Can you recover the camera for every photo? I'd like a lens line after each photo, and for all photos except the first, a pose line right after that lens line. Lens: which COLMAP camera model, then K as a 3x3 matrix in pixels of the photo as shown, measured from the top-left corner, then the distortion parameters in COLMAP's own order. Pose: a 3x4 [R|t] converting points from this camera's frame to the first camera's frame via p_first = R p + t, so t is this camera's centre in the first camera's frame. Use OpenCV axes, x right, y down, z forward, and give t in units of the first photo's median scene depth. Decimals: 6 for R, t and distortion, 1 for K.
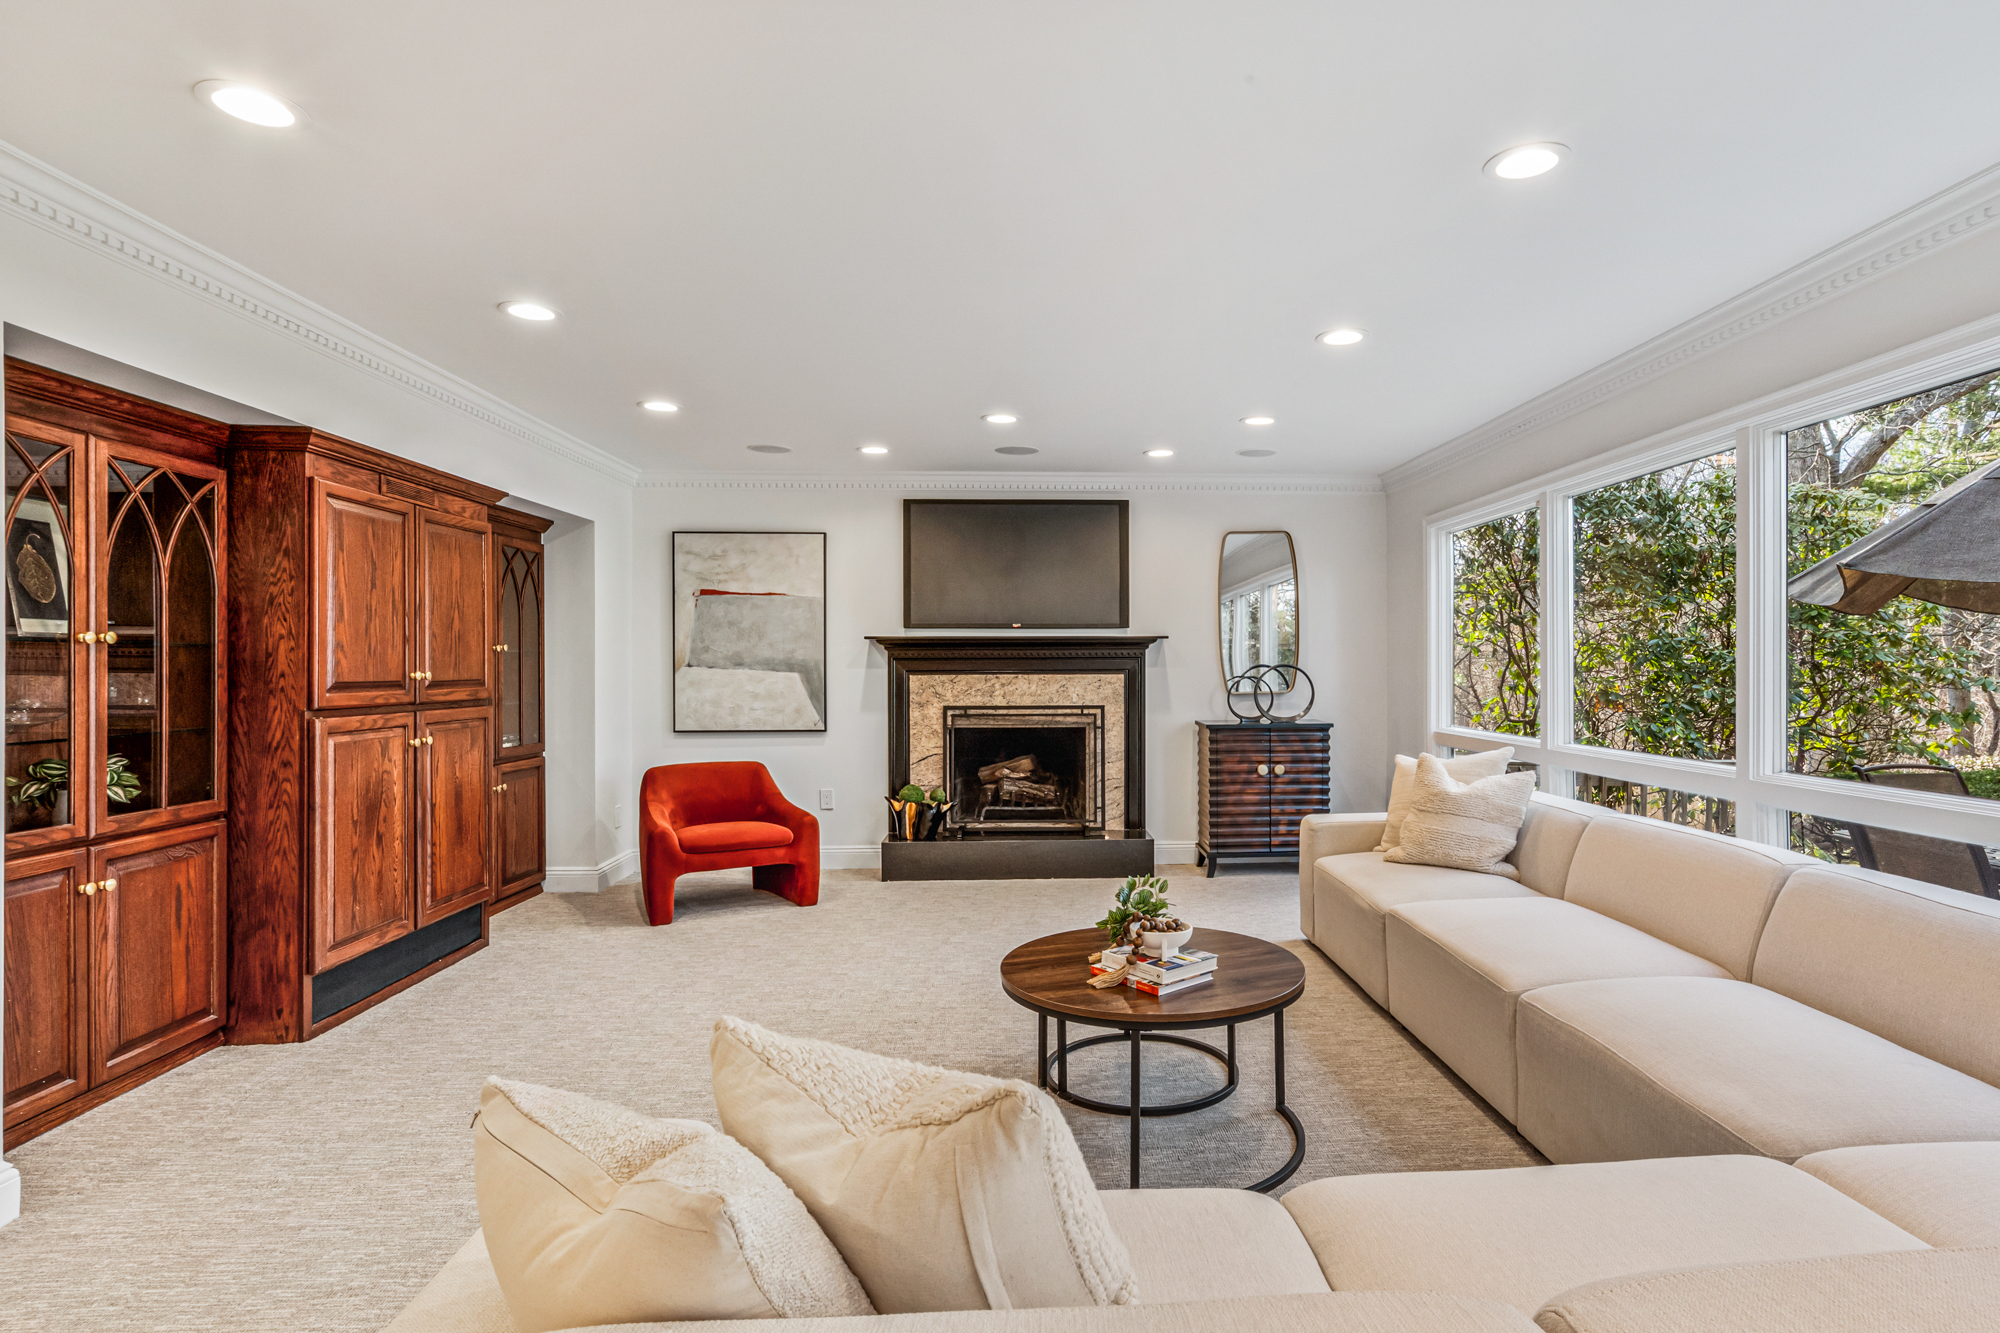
lens RADIAL K [[1000.7, 0, 1092.1], [0, 1000.7, 669.6], [0, 0, 1]] dist [-0.012398, 0.000611]
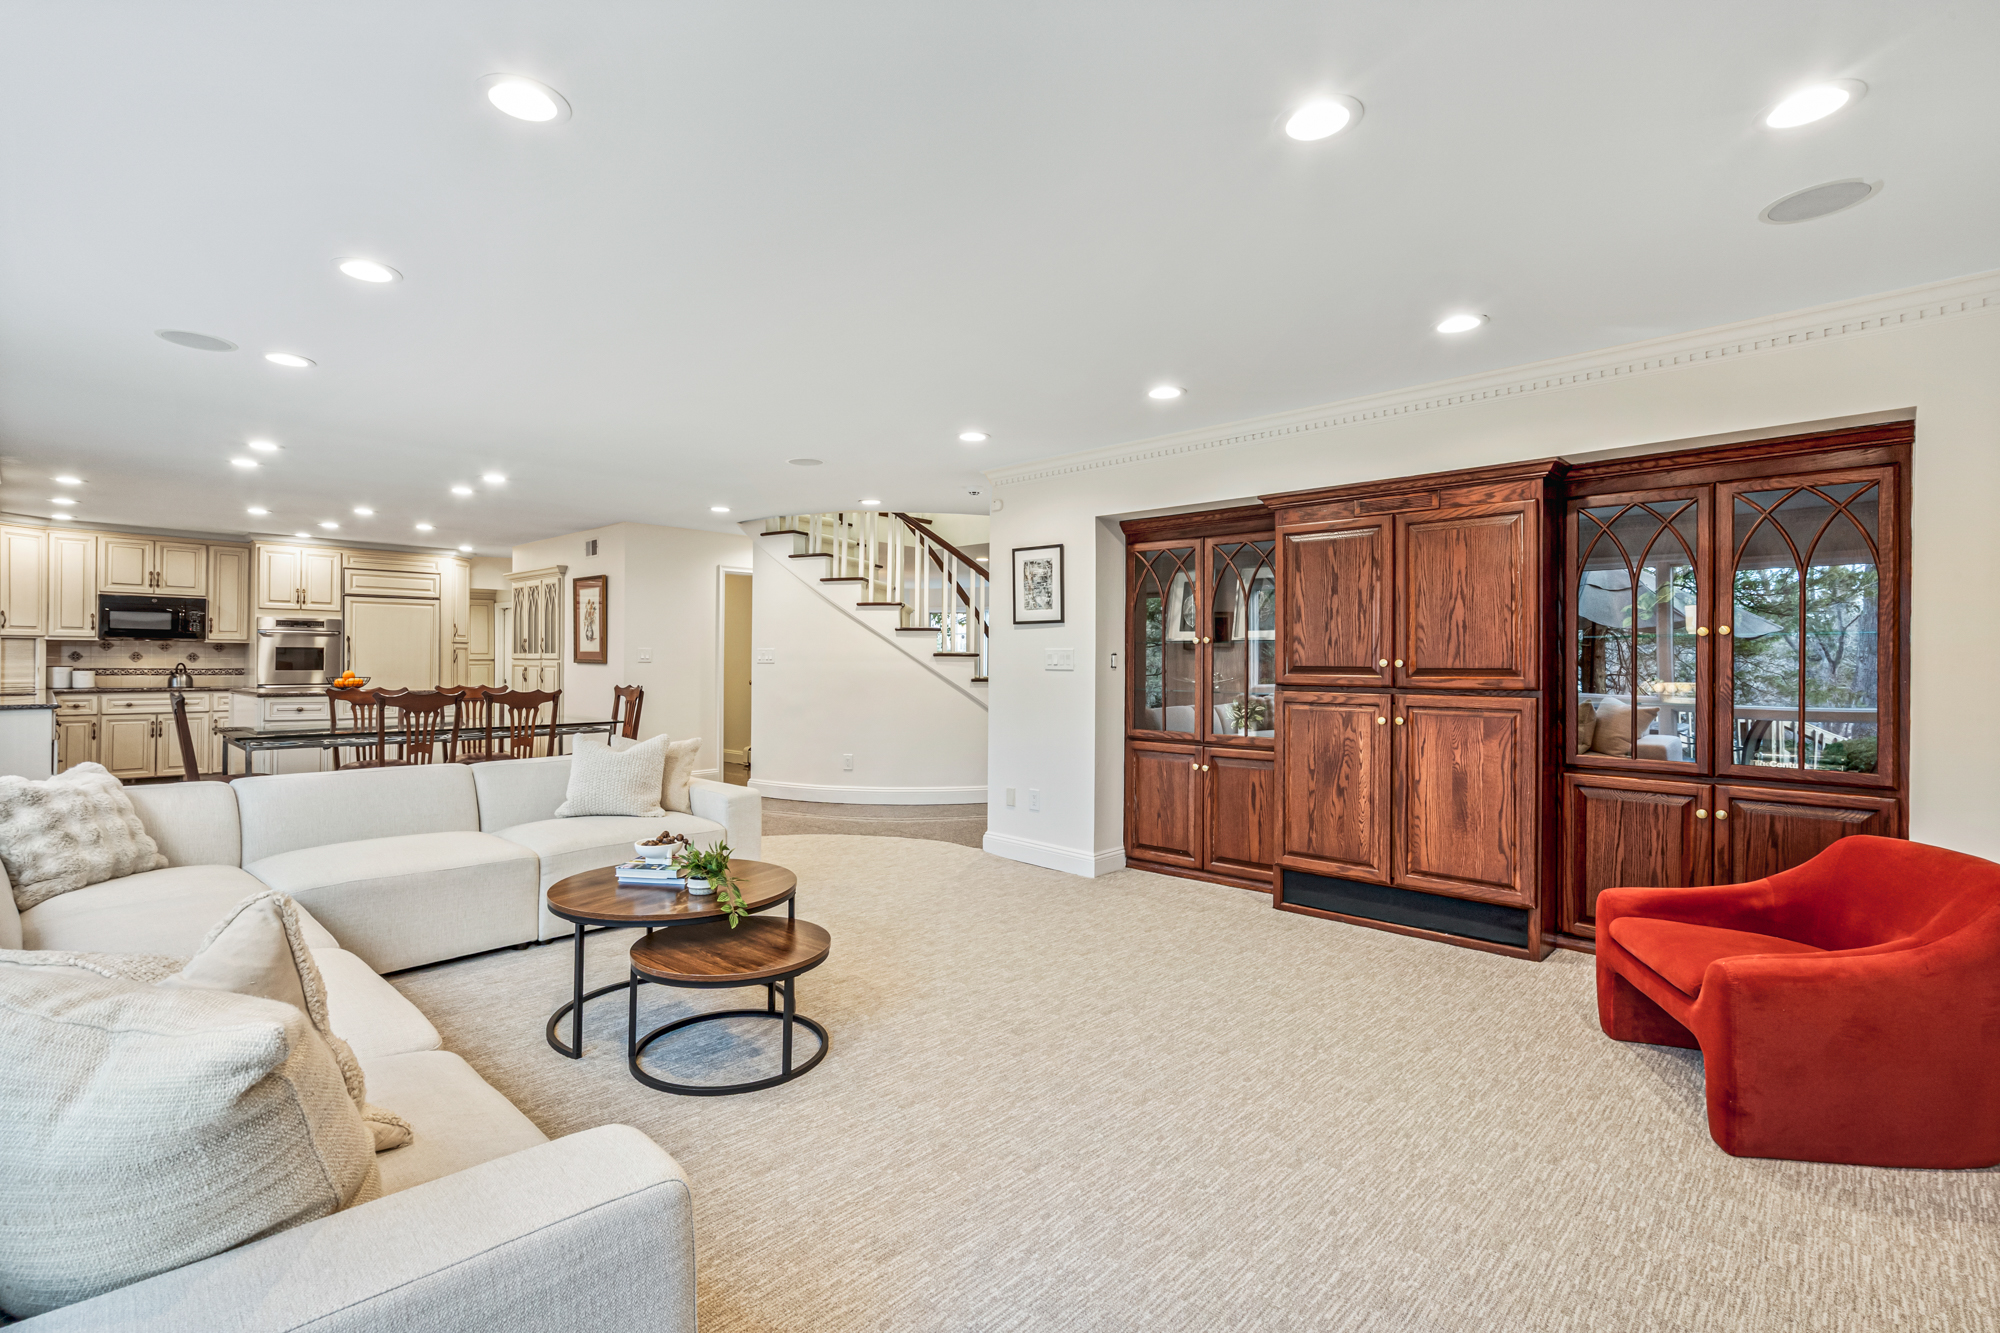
lens RADIAL K [[915.3, 0, 1003.3], [0, 915.3, 661.9], [0, 0, 1]] dist [-0.007658, 0.003178]
pose [[-0.735441, -0.002462, -0.677585, 0.234739], [-0.006311, 0.999975, 0.003216, 0.002949], [0.677560, 0.006642, -0.735438, 0.941834]]
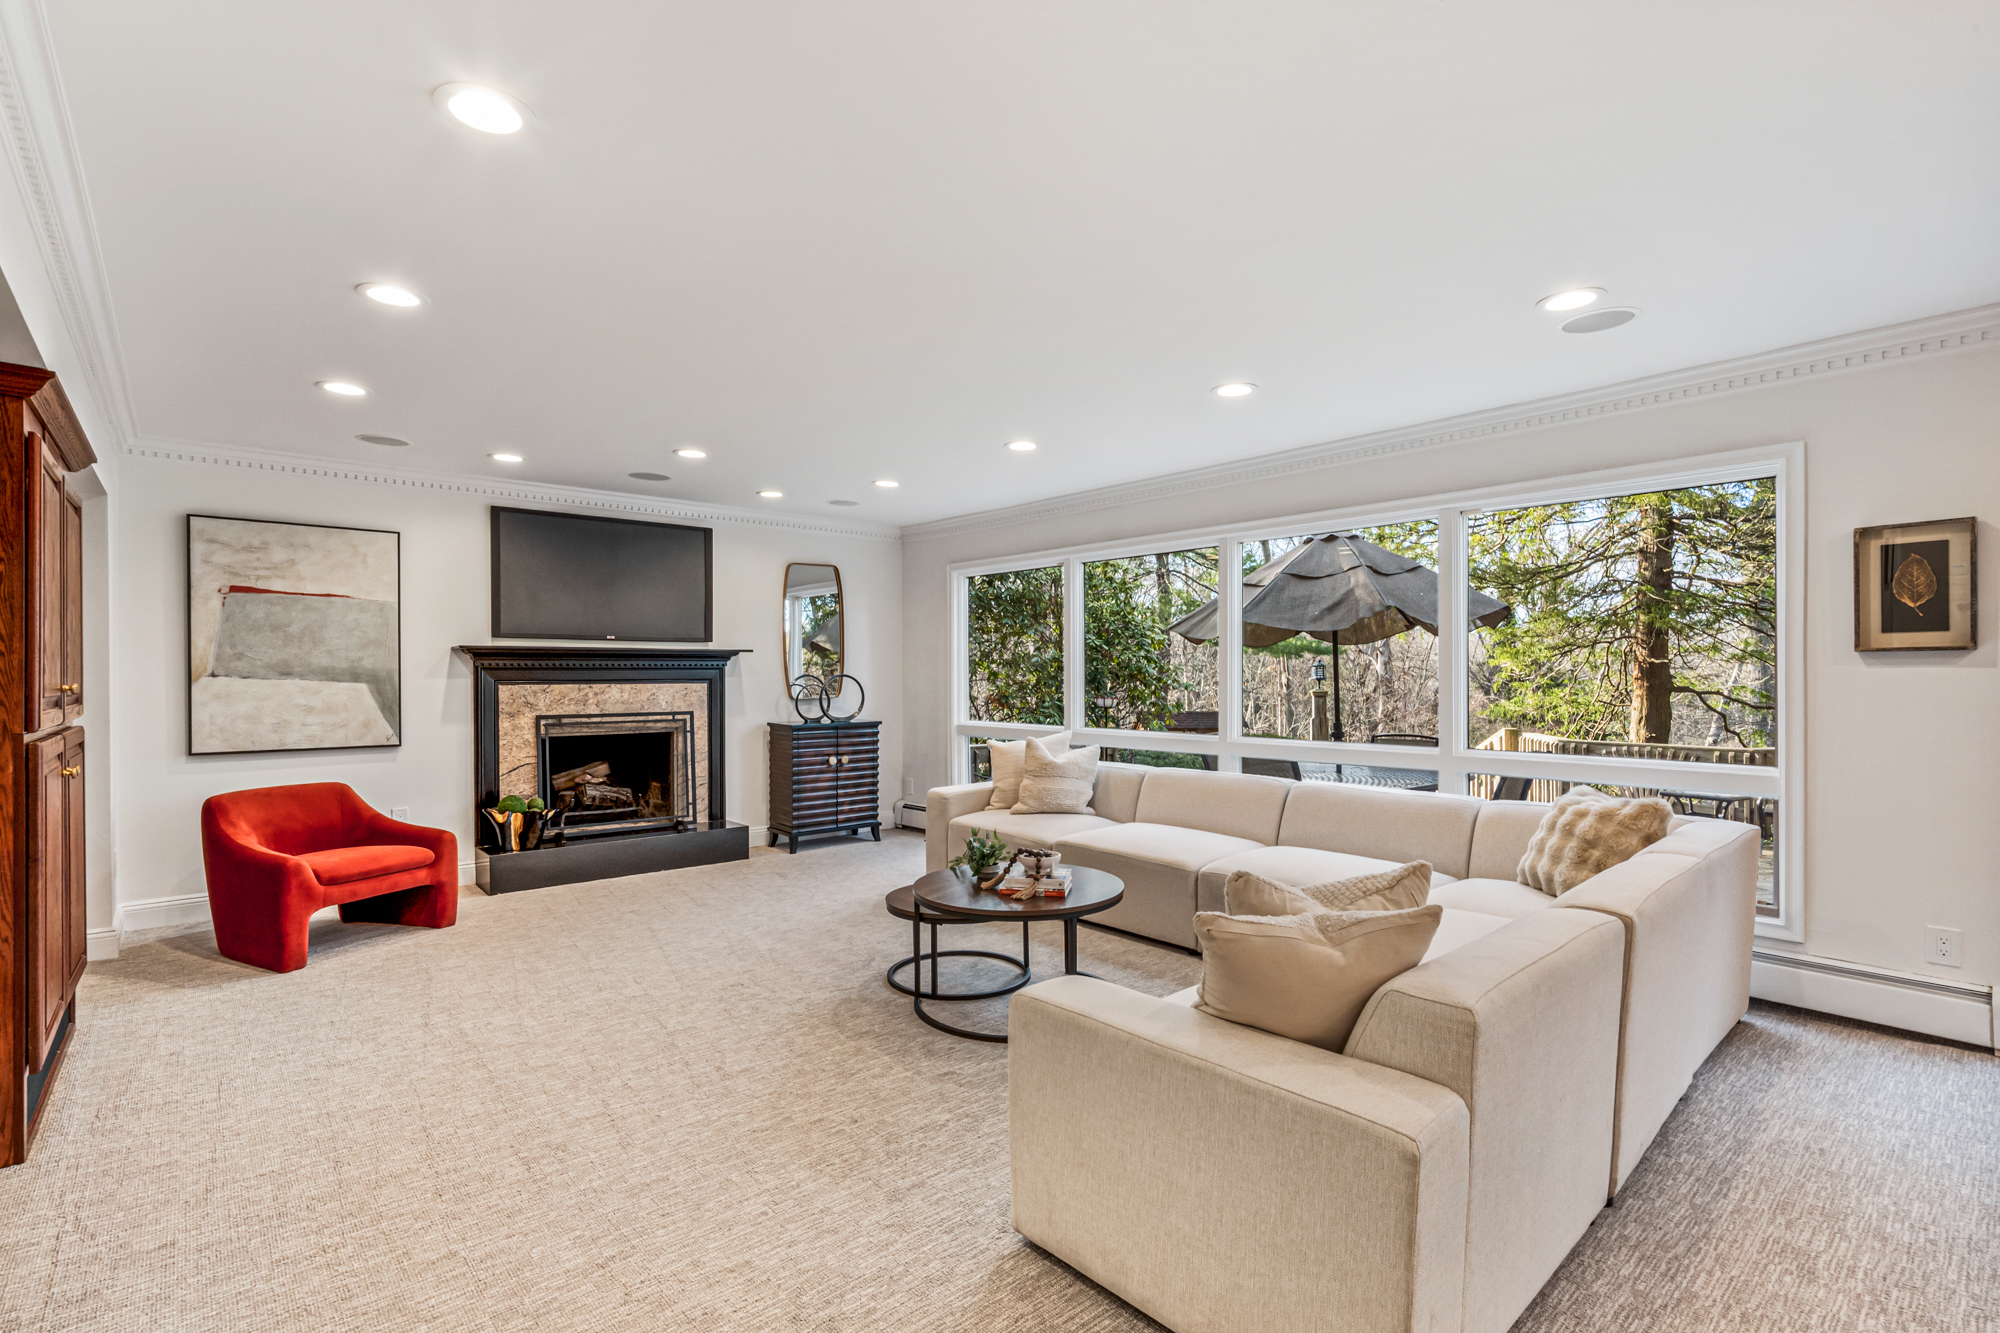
lens RADIAL K [[915.3, 0, 1002.1], [0, 915.3, 671.6], [0, 0, 1]] dist [-0.007658, 0.003178]
pose [[0.795604, 0.002709, 0.605811, -0.337782], [0.002052, 0.999972, -0.007166, -0.000227], [-0.605814, 0.006945, 0.795576, -0.015551]]
